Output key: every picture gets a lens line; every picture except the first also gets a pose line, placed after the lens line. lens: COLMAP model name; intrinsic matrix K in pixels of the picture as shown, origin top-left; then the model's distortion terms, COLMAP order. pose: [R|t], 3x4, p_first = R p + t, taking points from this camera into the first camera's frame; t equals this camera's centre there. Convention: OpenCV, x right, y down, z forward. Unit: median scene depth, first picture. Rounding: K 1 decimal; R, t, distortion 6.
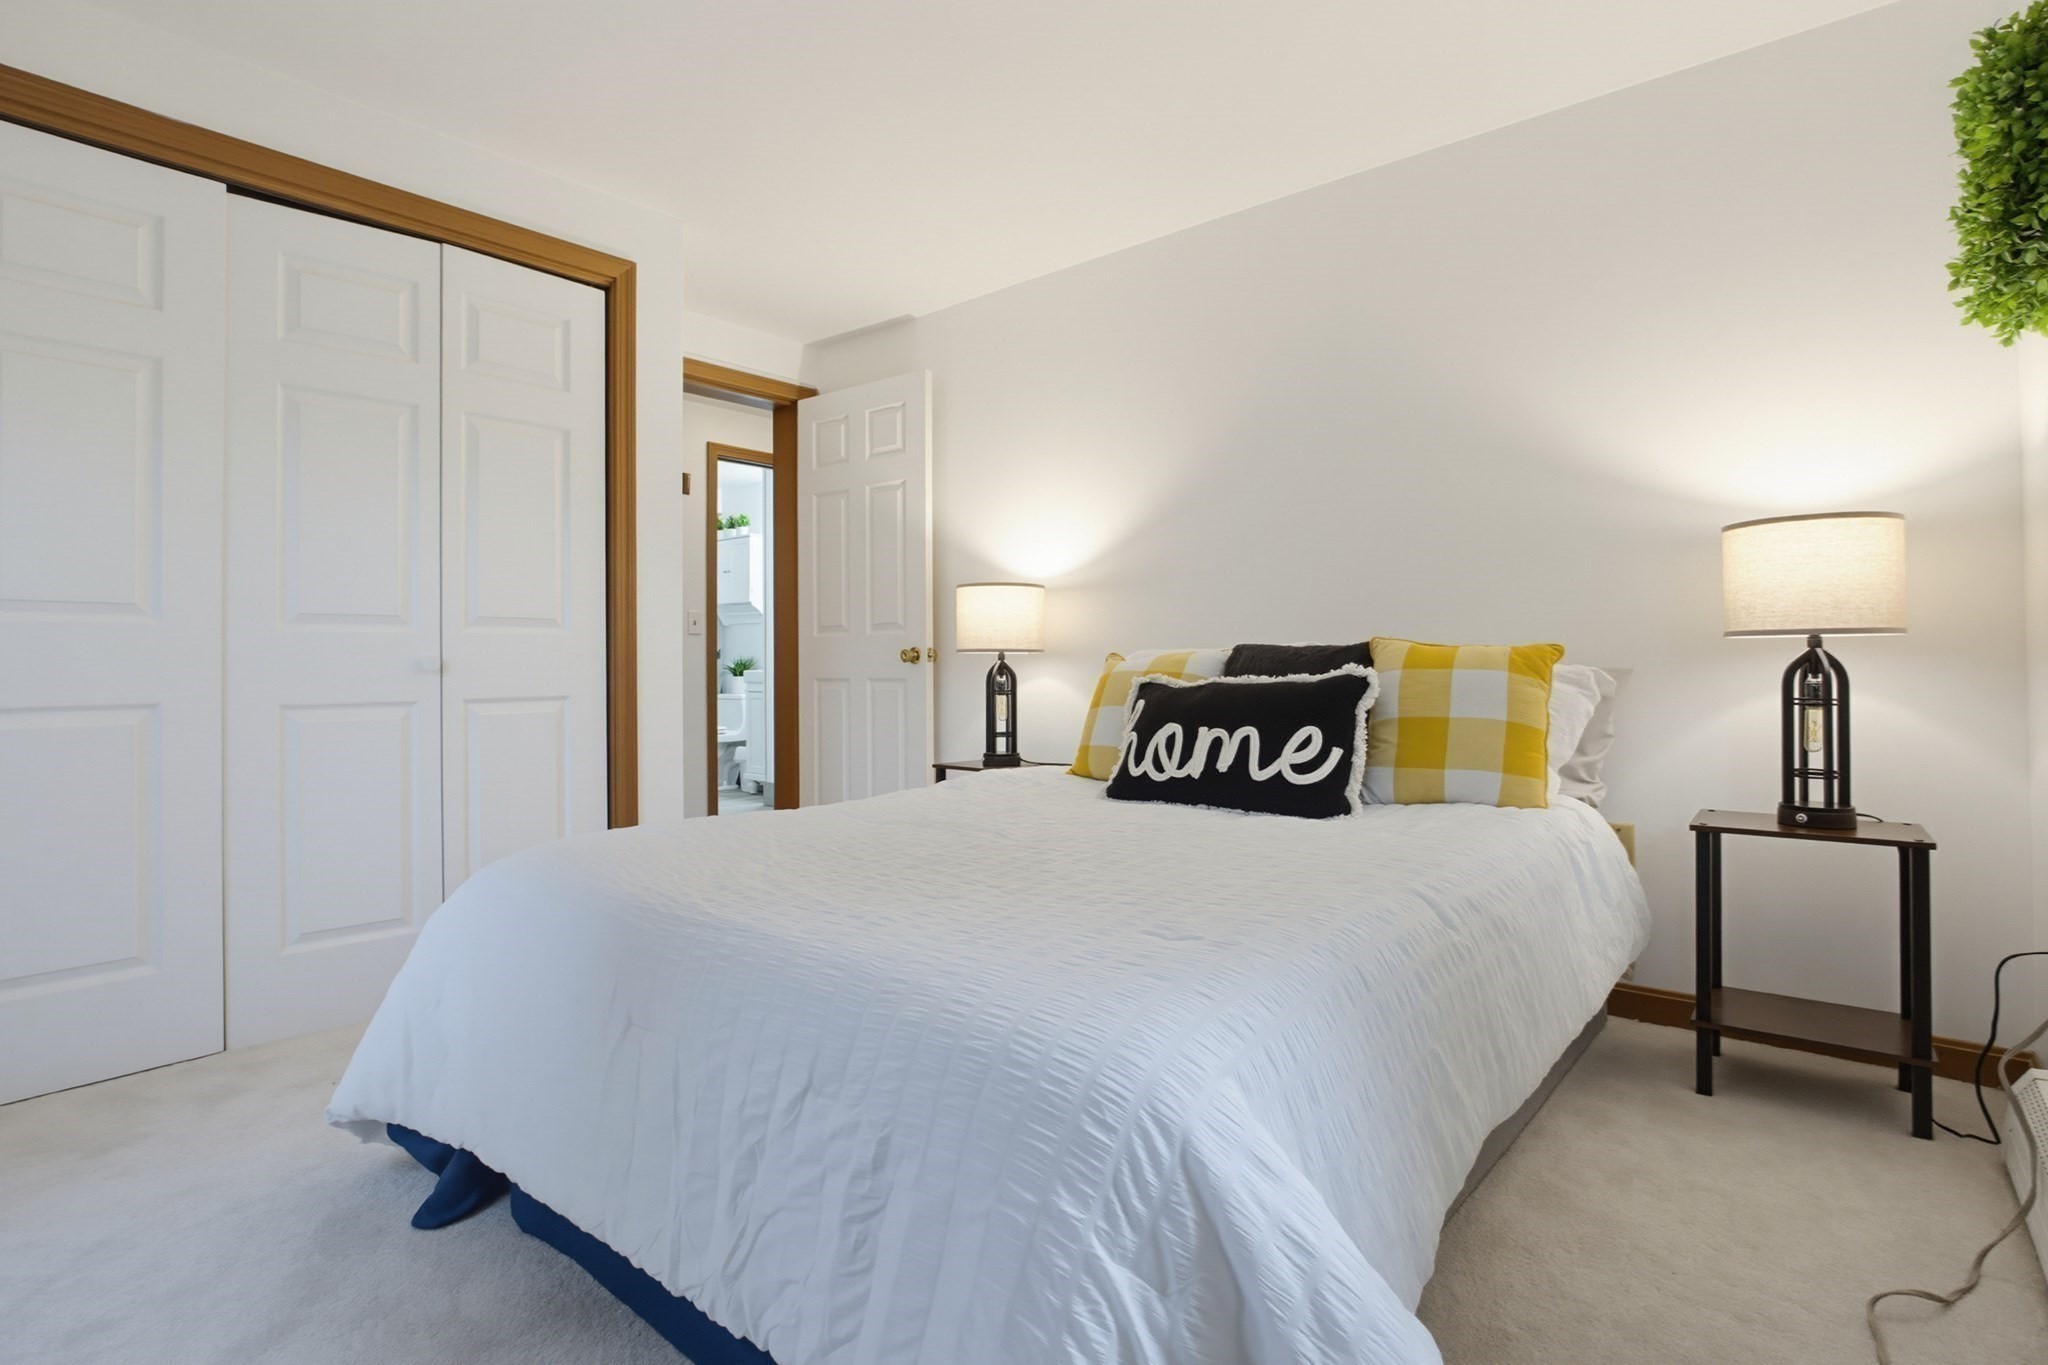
lens RADIAL K [[1073.3, 0, 1025.1], [0, 1073.3, 674.3], [0, 0, 1]] dist [-0.001802, 0.000358]
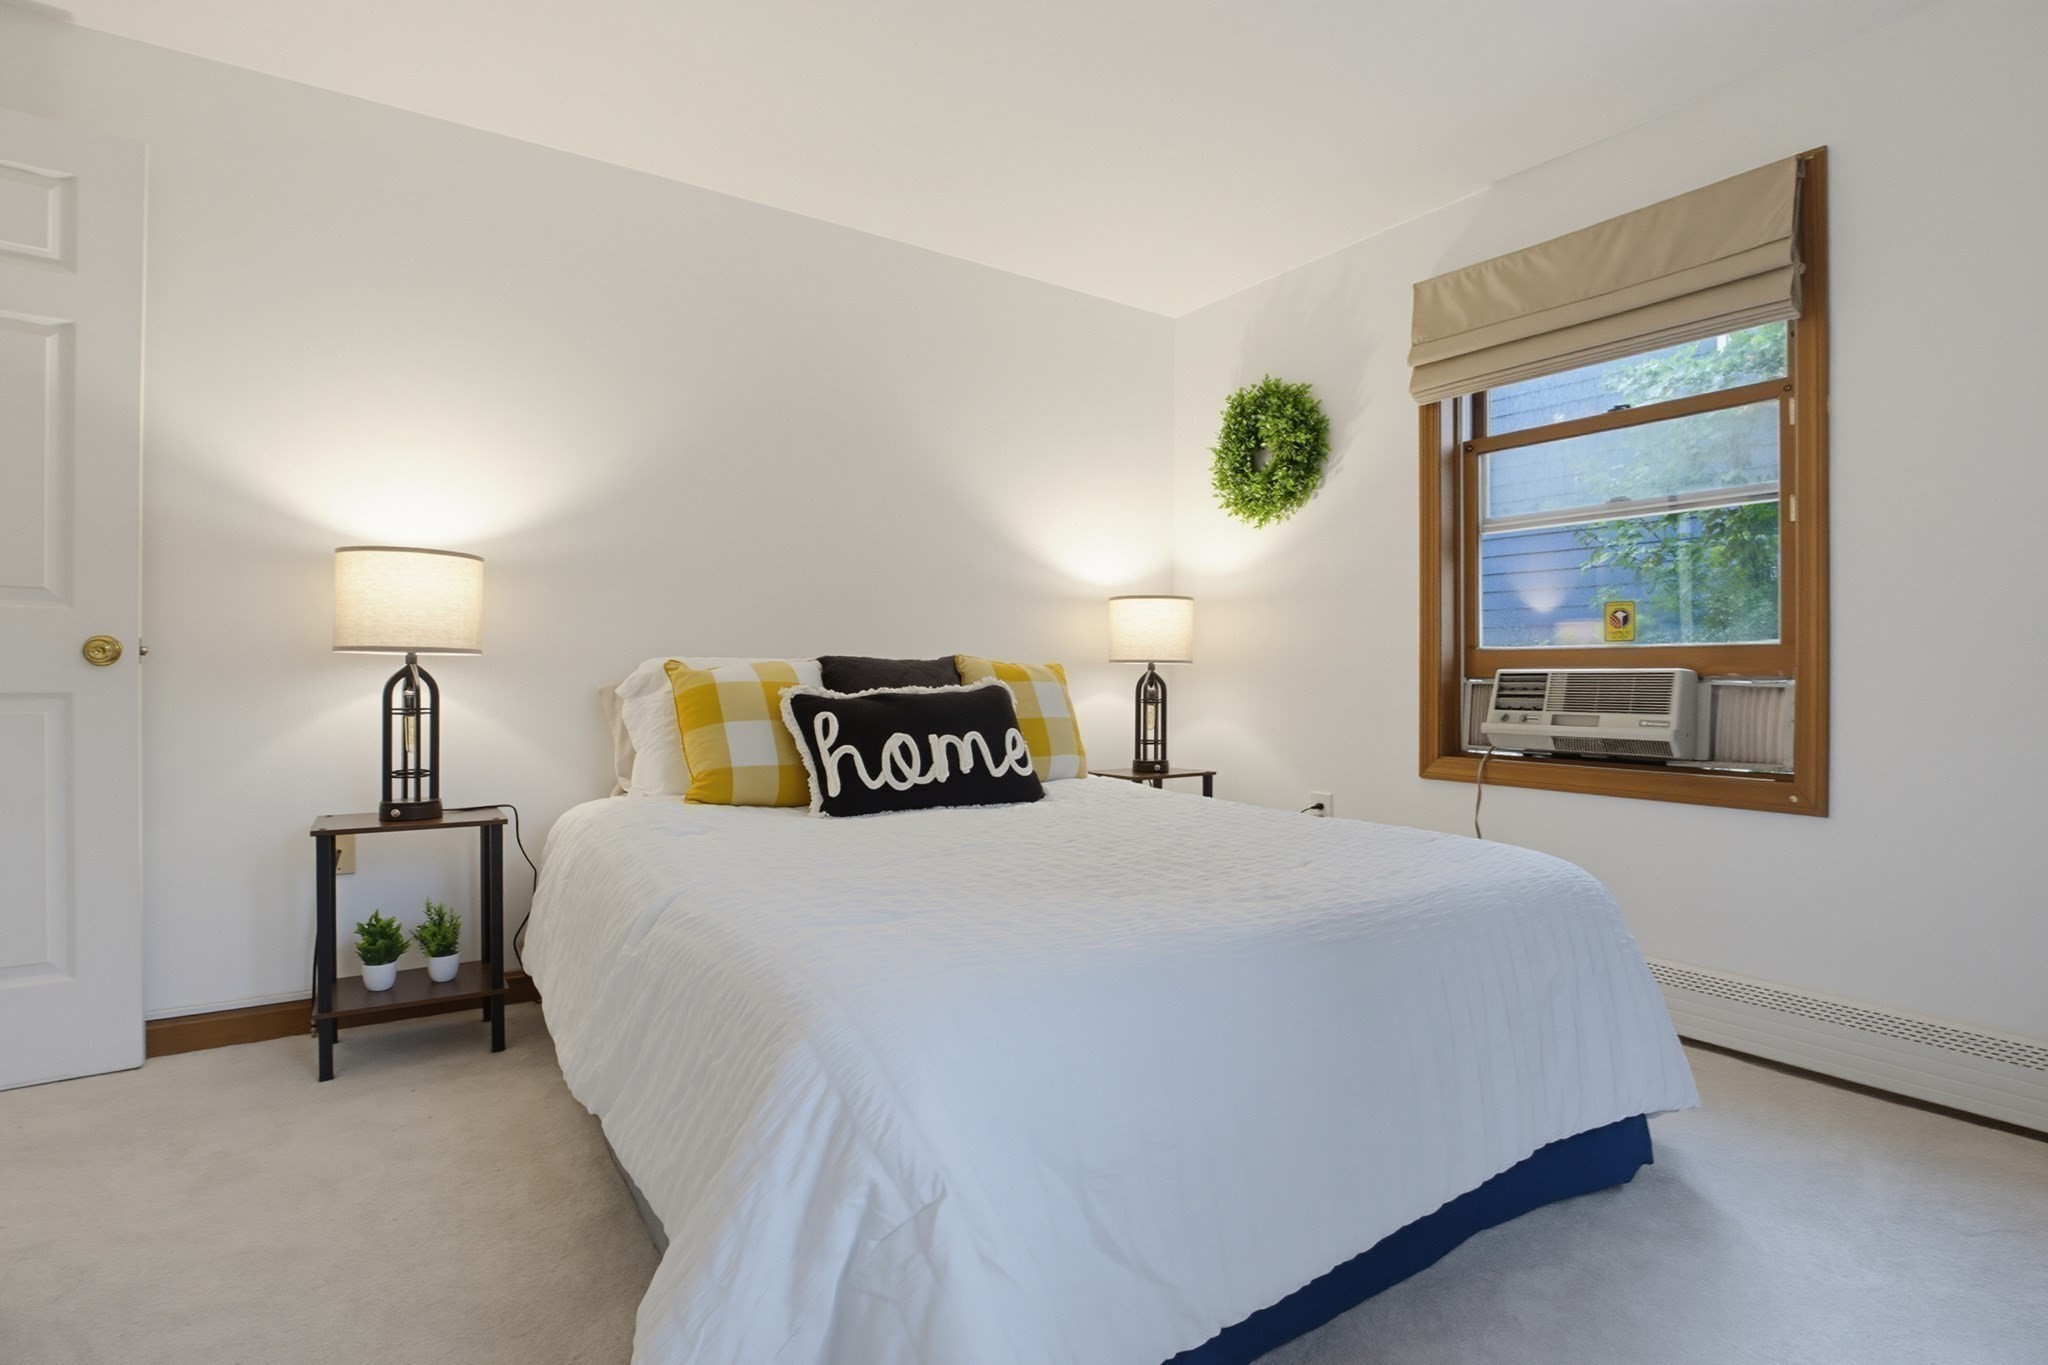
lens RADIAL K [[979.9, 0, 1021.5], [0, 979.9, 686.5], [0, 0, 1]] dist [-0.008371, 0.001482]
pose [[0.252888, 0.001634, 0.967494, -0.683187], [-0.001033, 0.999998, -0.001419, 0.002778], [-0.967495, -0.000640, 0.252889, 0.610193]]
